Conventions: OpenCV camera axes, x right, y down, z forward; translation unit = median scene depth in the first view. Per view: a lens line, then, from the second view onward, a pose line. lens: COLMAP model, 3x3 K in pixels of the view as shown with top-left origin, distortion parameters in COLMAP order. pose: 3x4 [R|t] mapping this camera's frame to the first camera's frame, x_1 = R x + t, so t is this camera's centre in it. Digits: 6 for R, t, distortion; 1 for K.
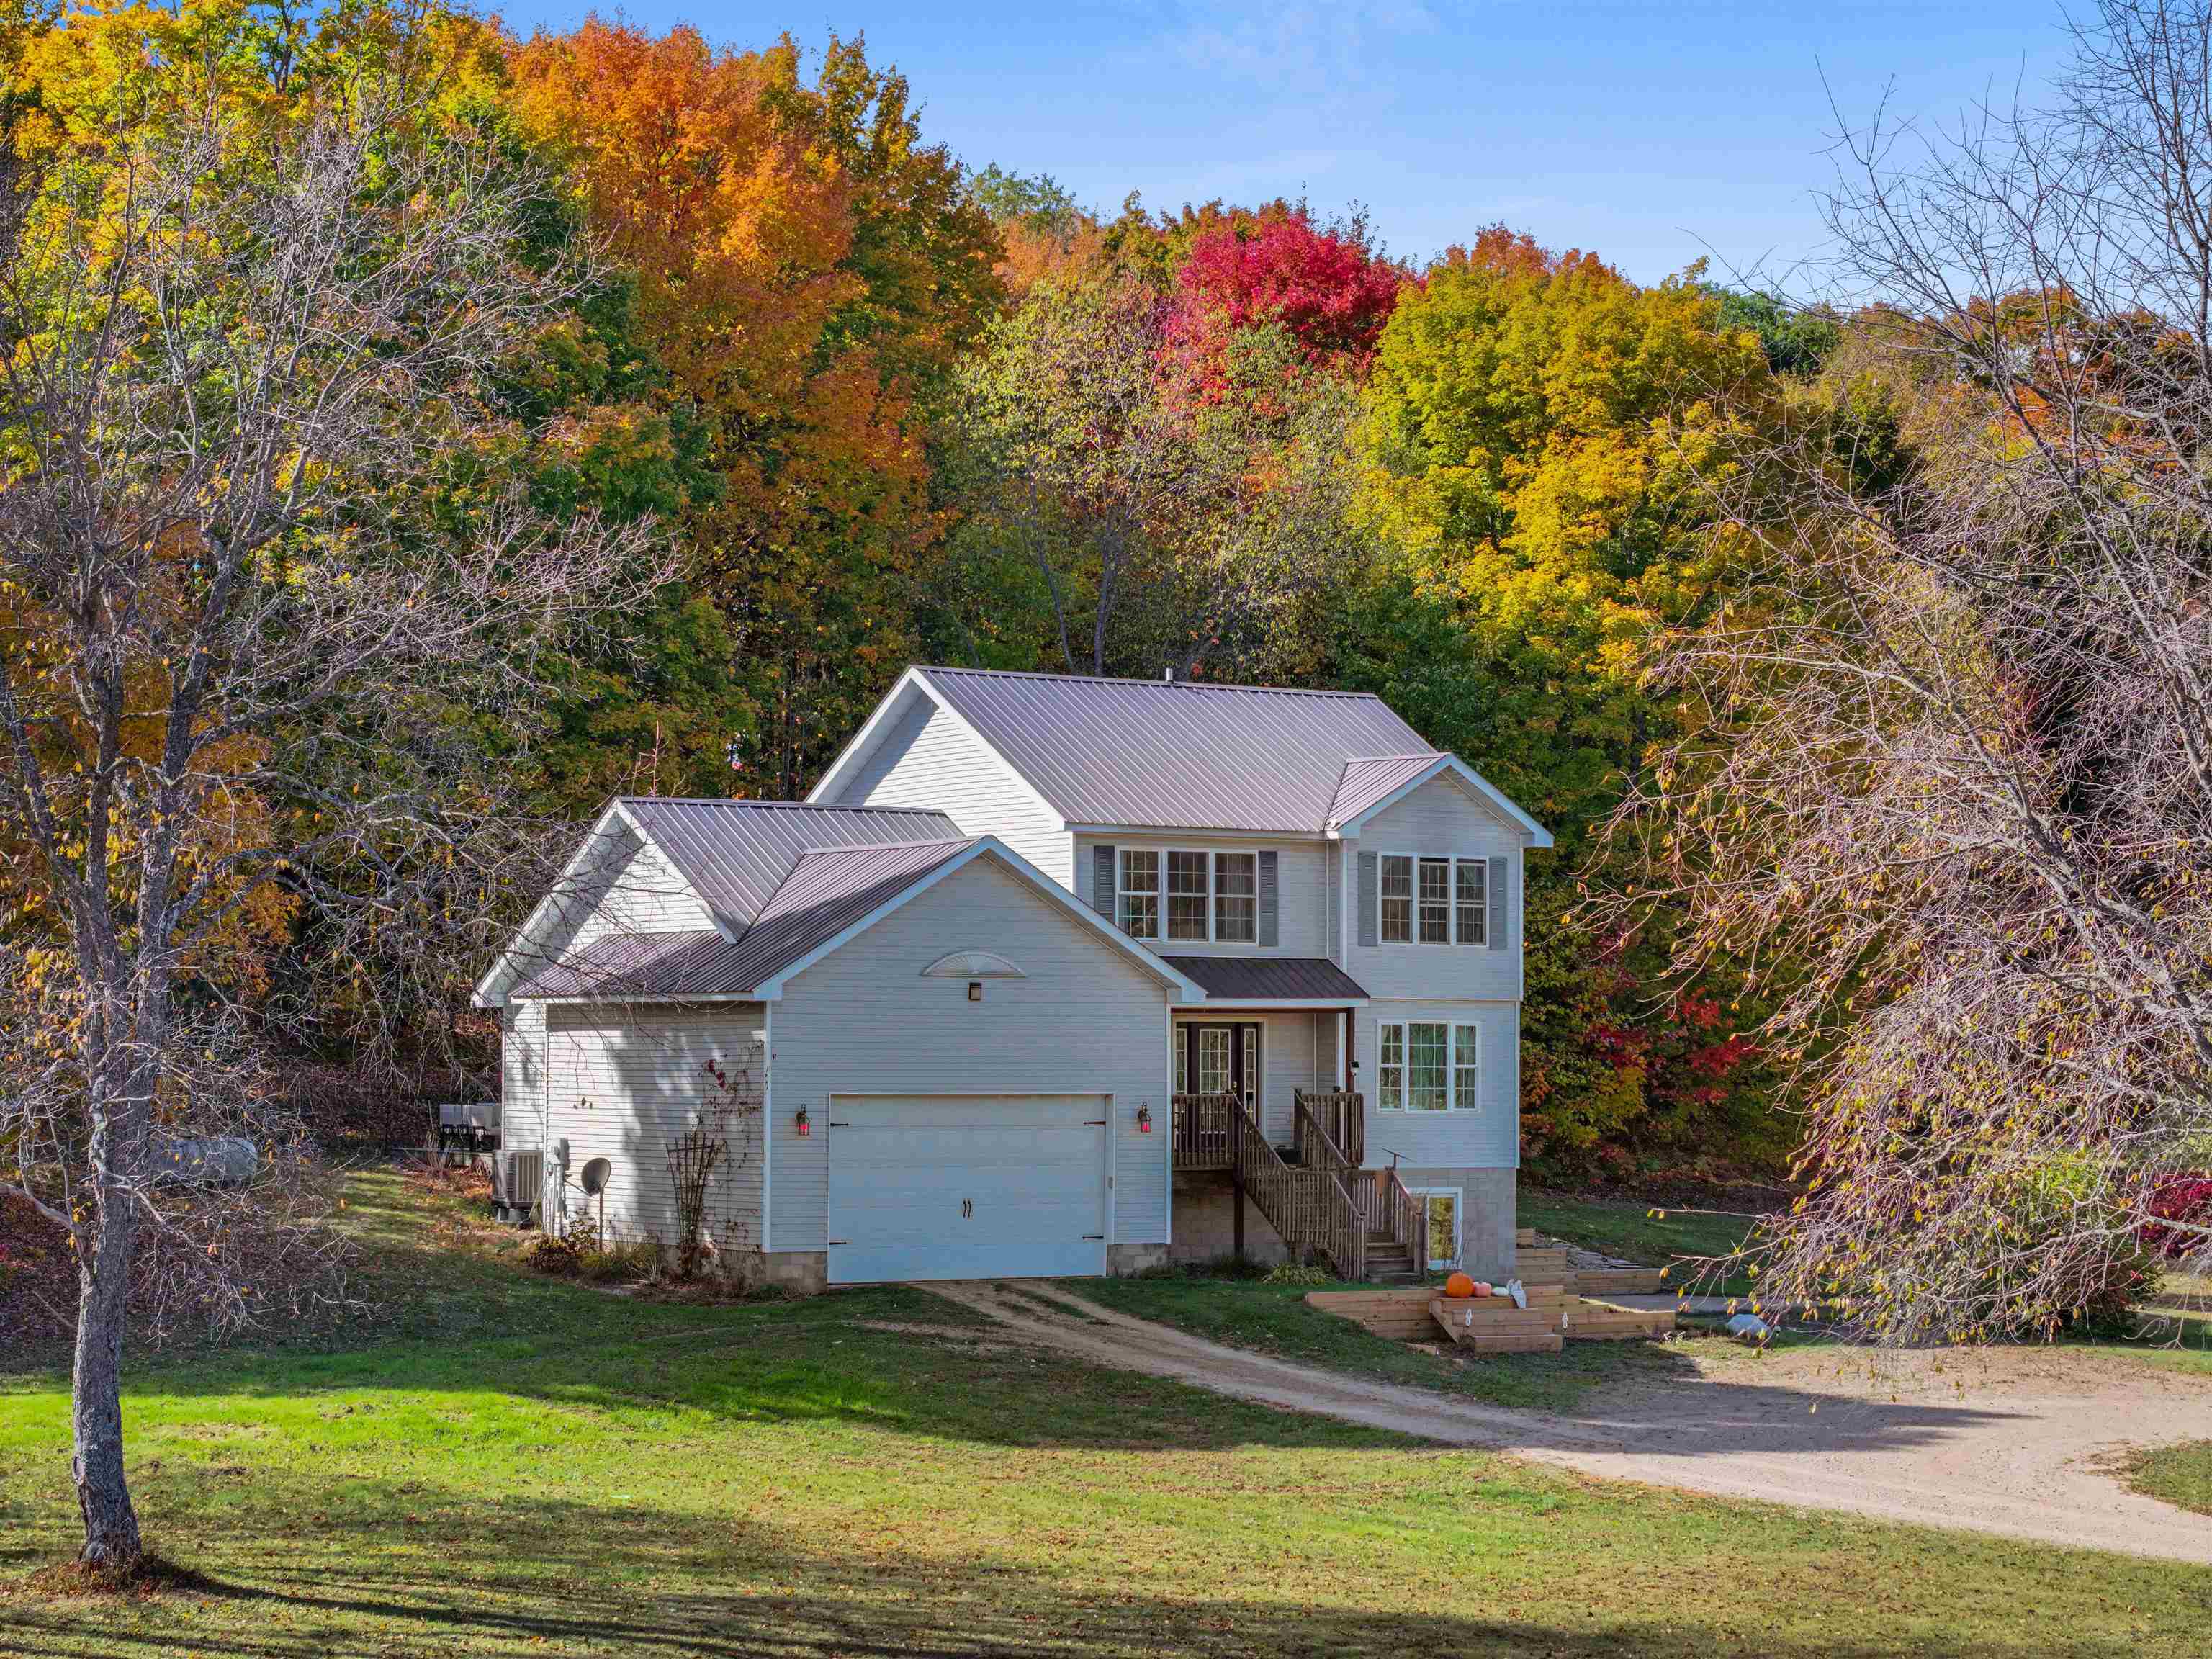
lens RADIAL K [[4484.1, 0, 1105.2], [0, 4484.1, 829.8], [0, 0, 1]] dist [-0.058165, 0.000000]
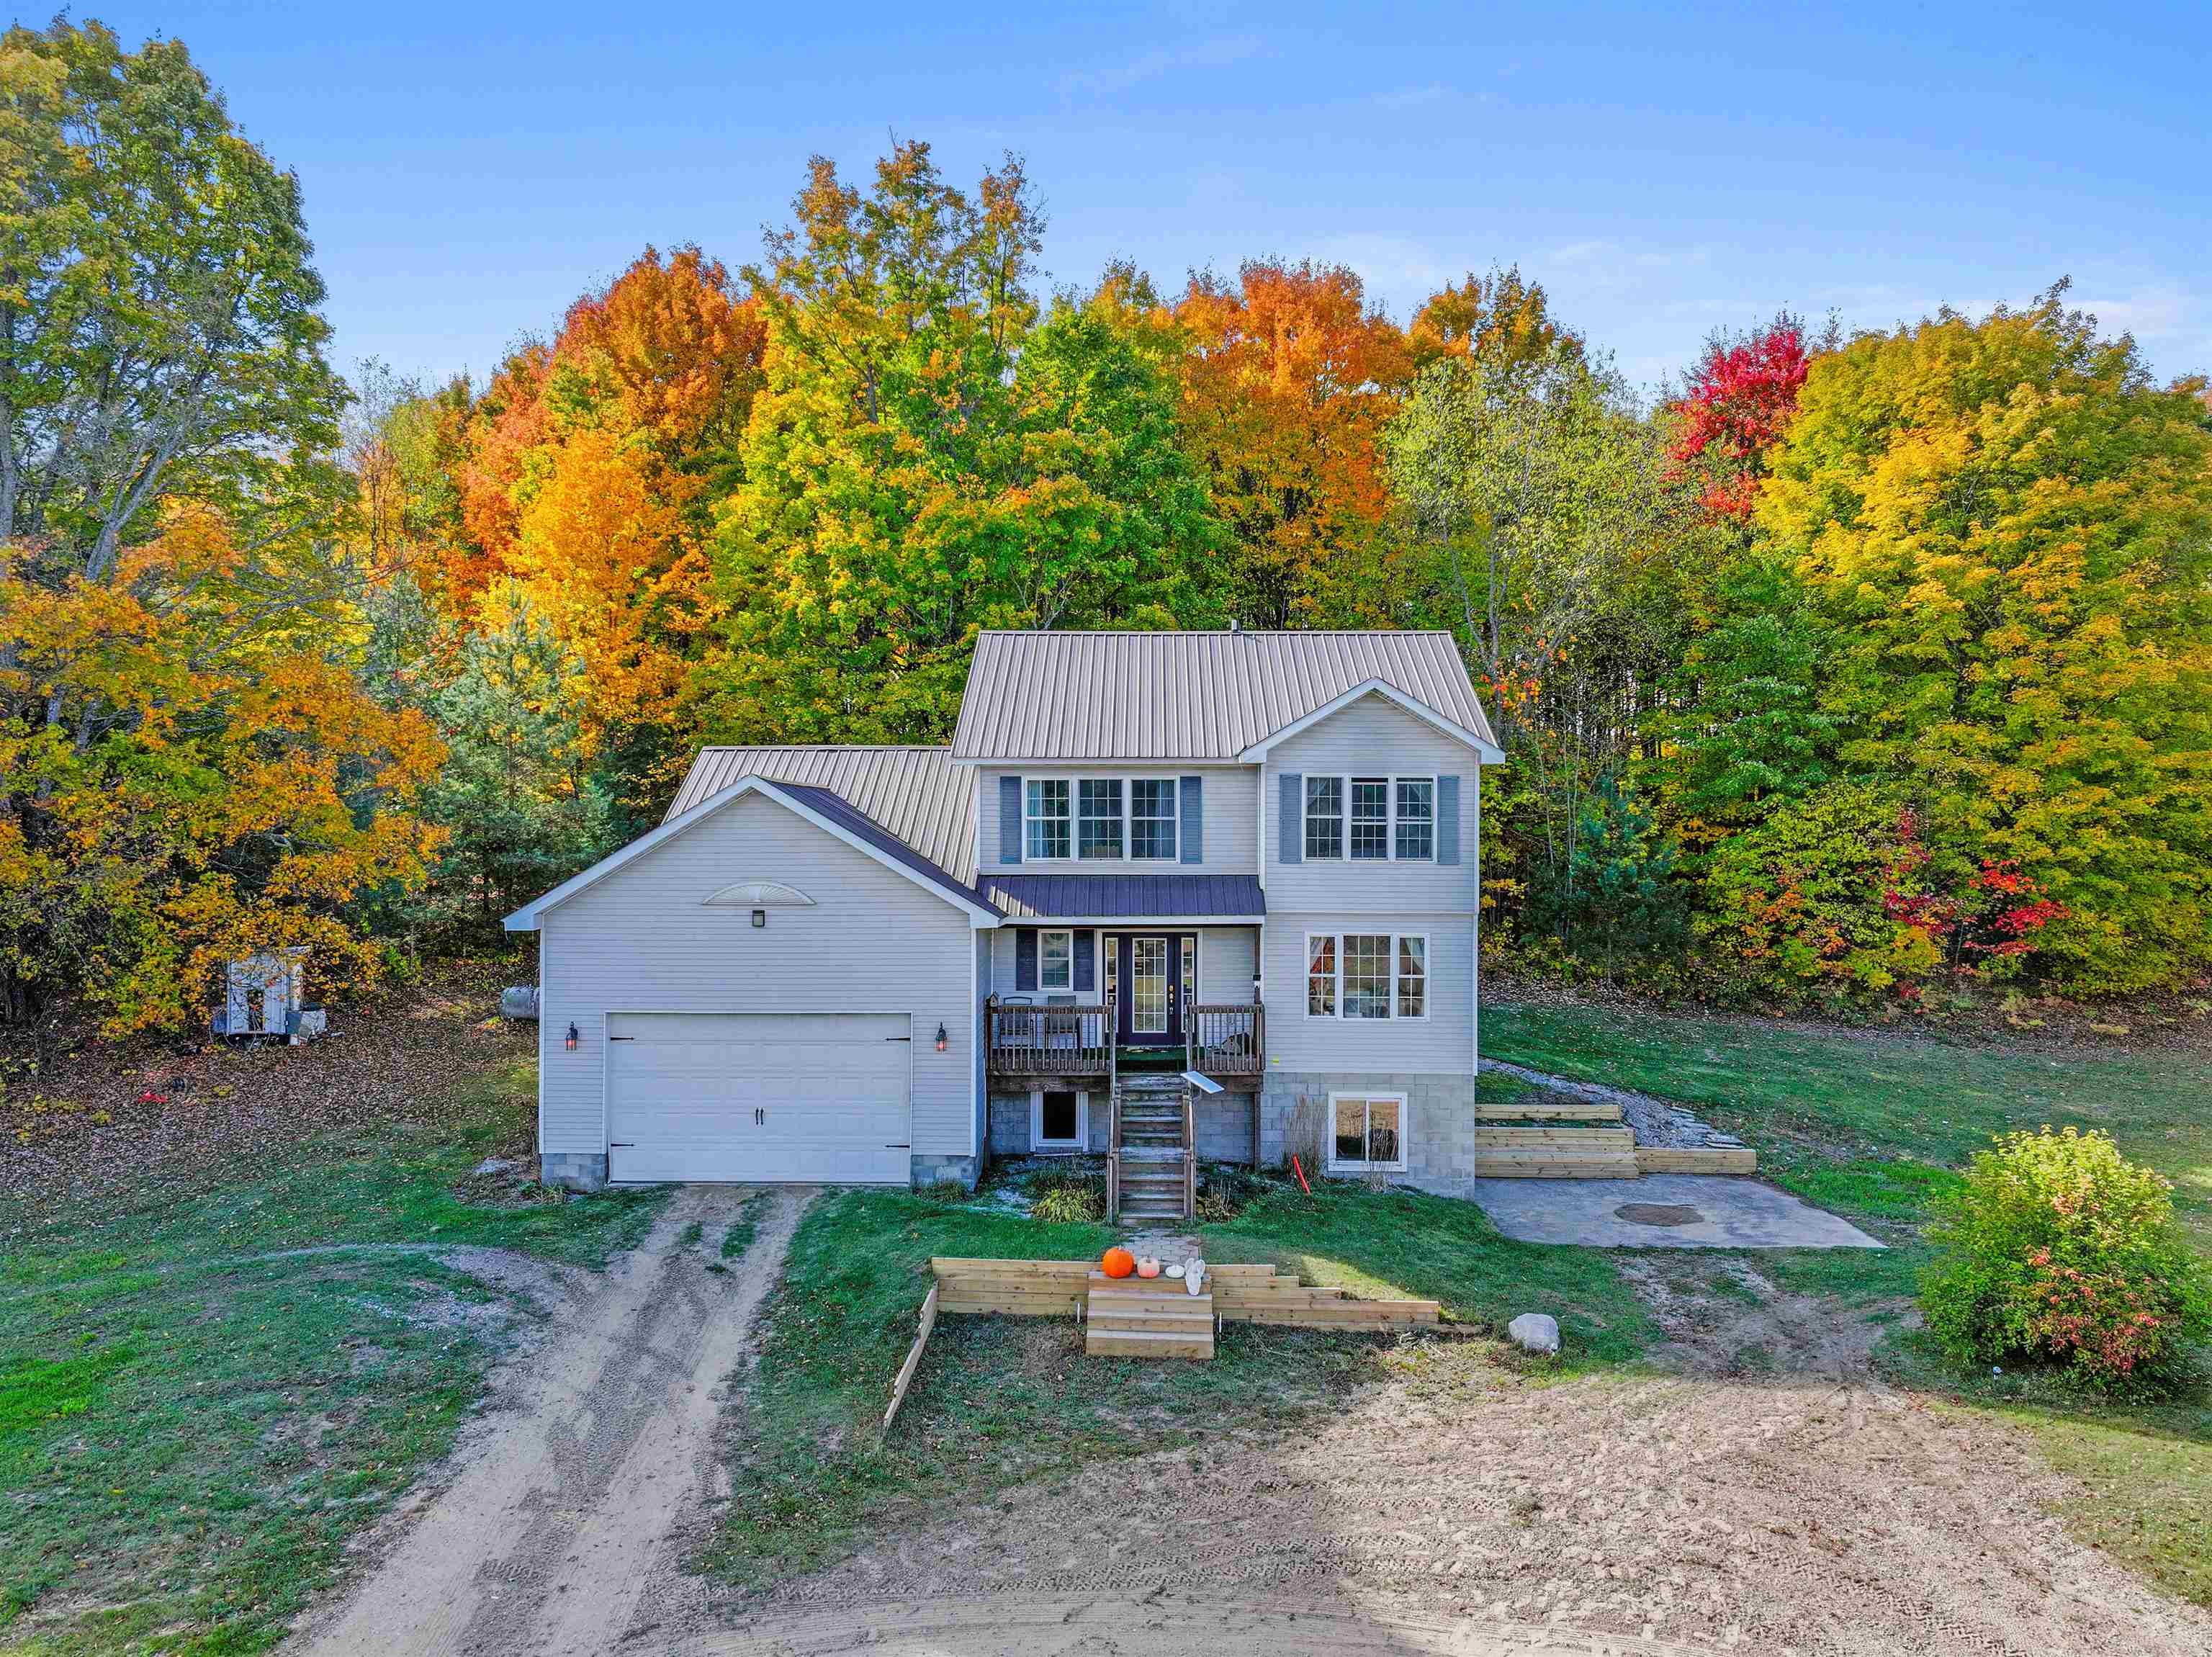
lens RADIAL K [[1557.8, 0, 1101.7], [0, 1557.8, 817.9], [0, 0, 1]] dist [0.004261, -0.000167]
pose [[0.817676, -0.006428, -0.575643, 0.233467], [0.032097, 0.998891, 0.034439, 0.001181], [0.574784, -0.046636, 0.816975, 0.674268]]
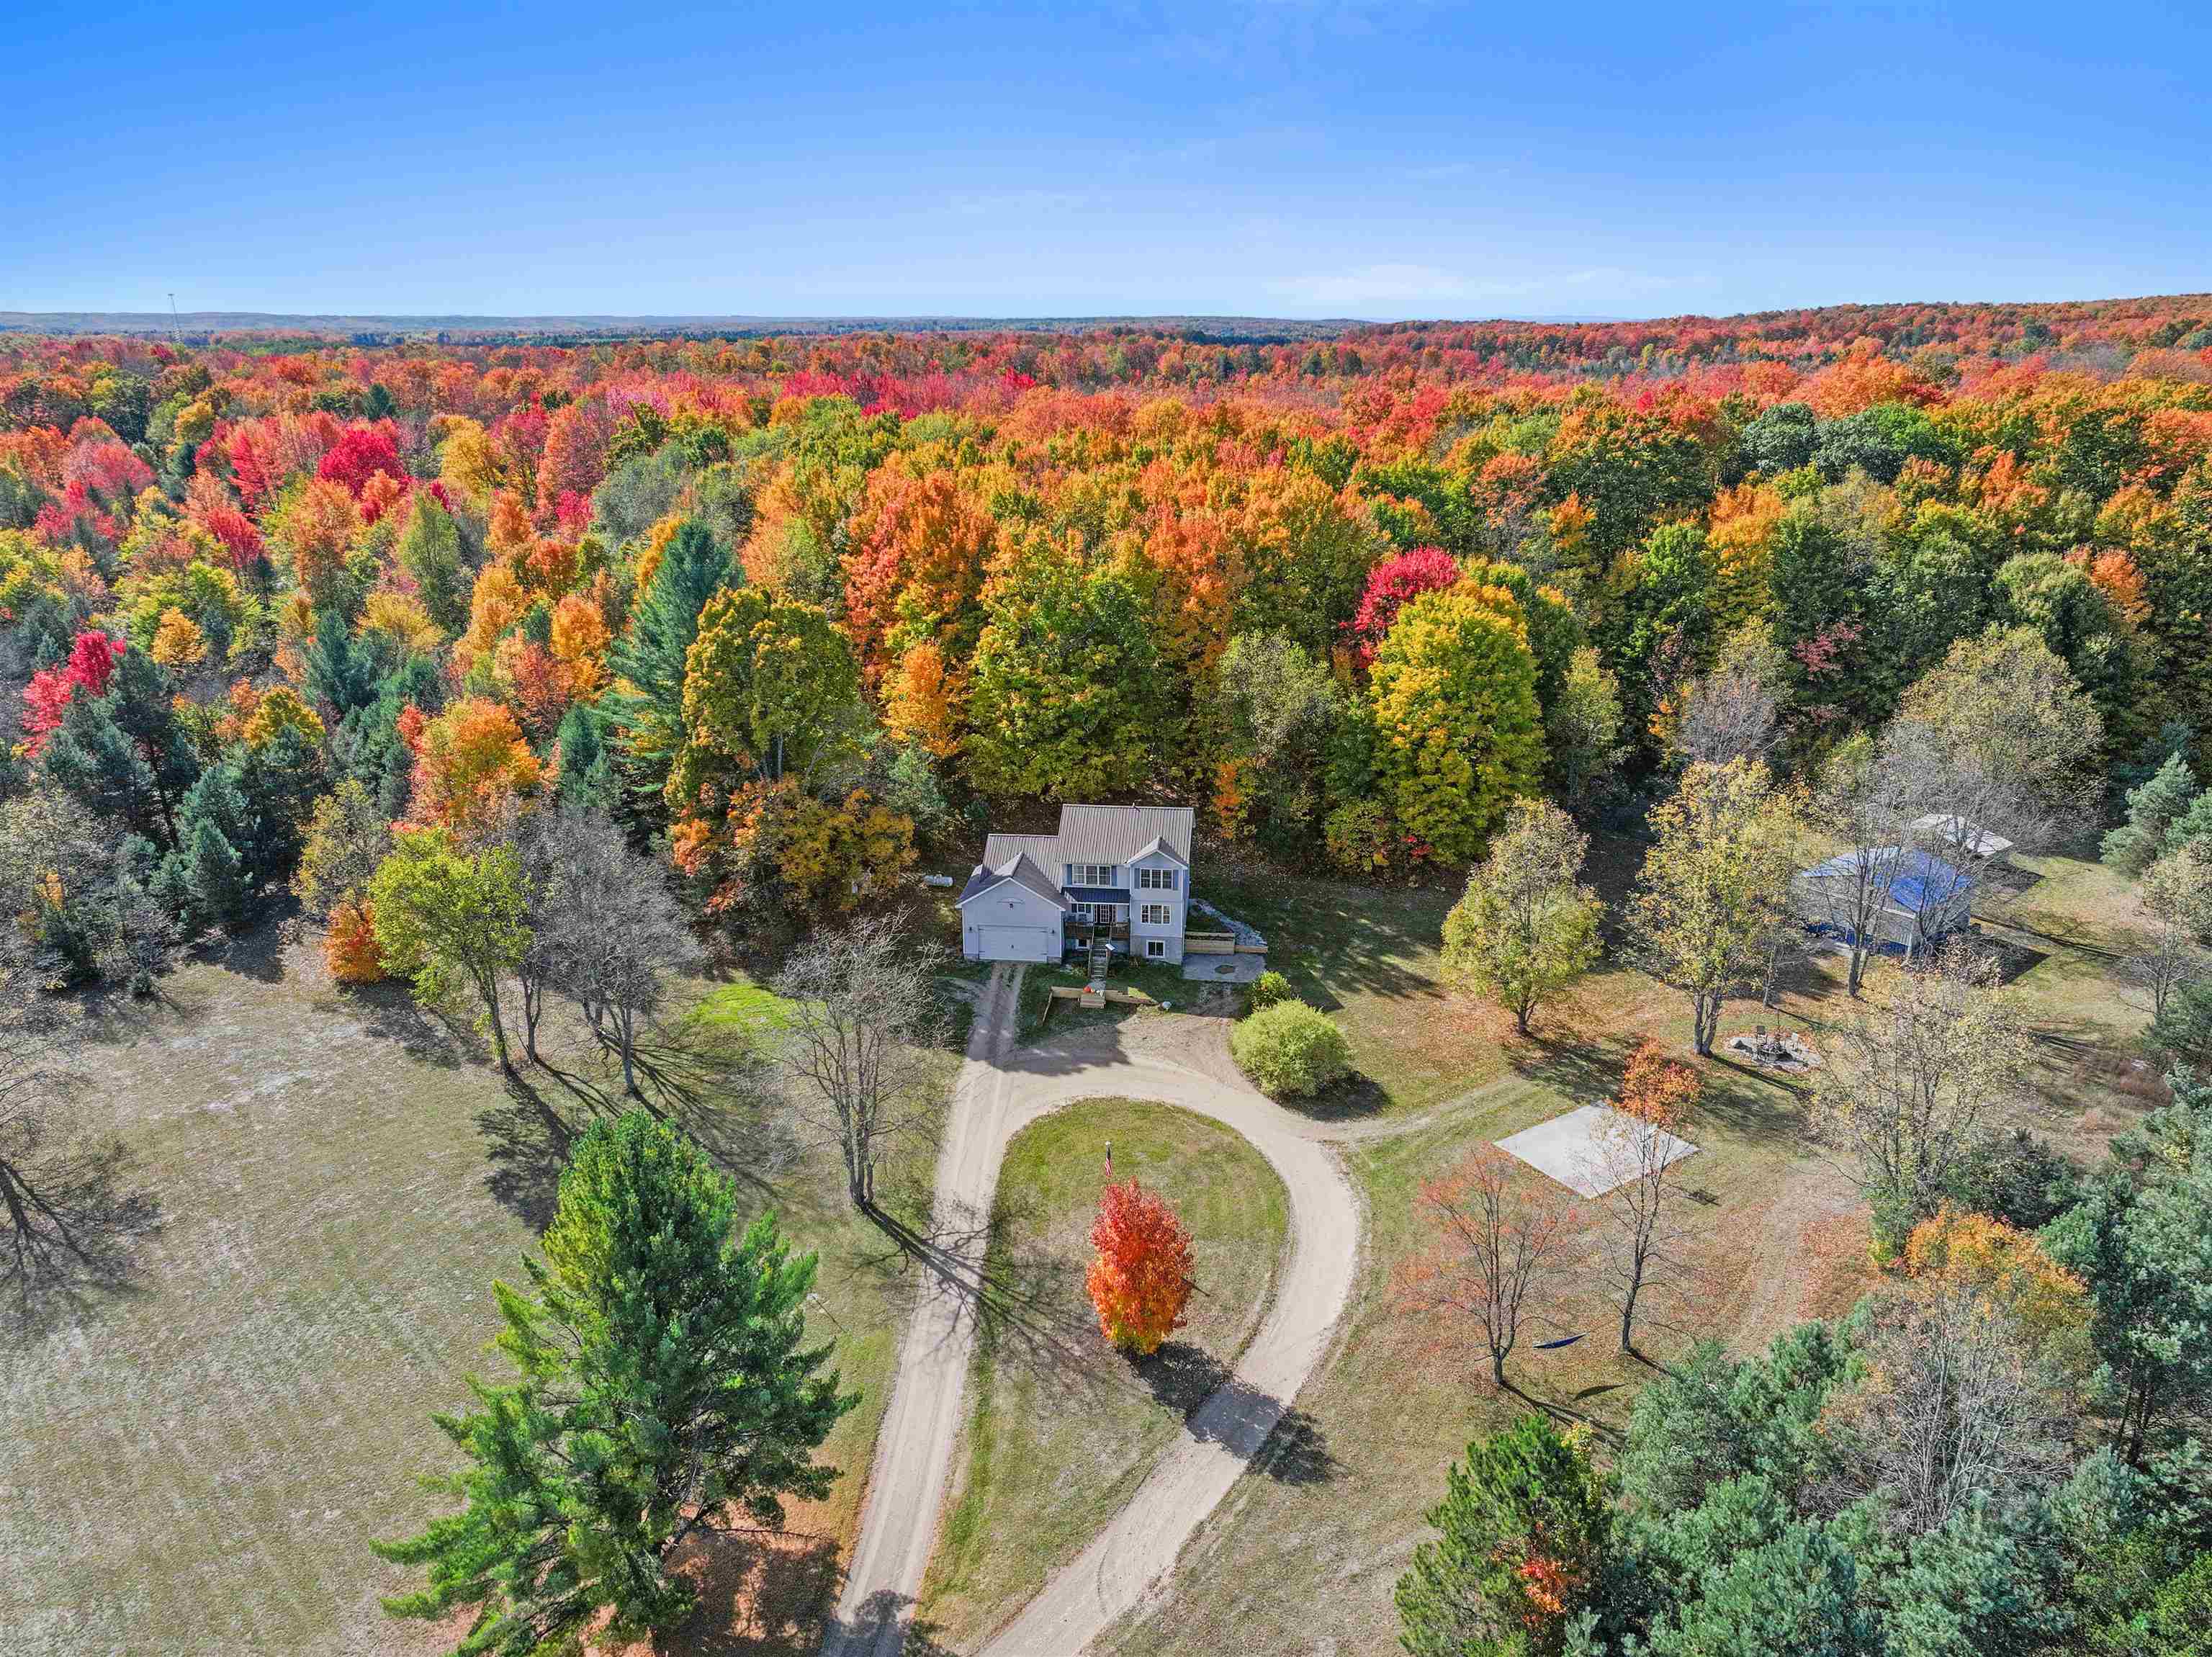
lens RADIAL K [[1557.8, 0, 1108.1], [0, 1557.8, 832.2], [0, 0, 1]] dist [0.004261, -0.000167]
pose [[0.766067, 0.209193, -0.607767, 0.944364], [0.039547, 0.928425, 0.369410, -0.584327], [0.641543, -0.307028, 0.702962, -0.065089]]
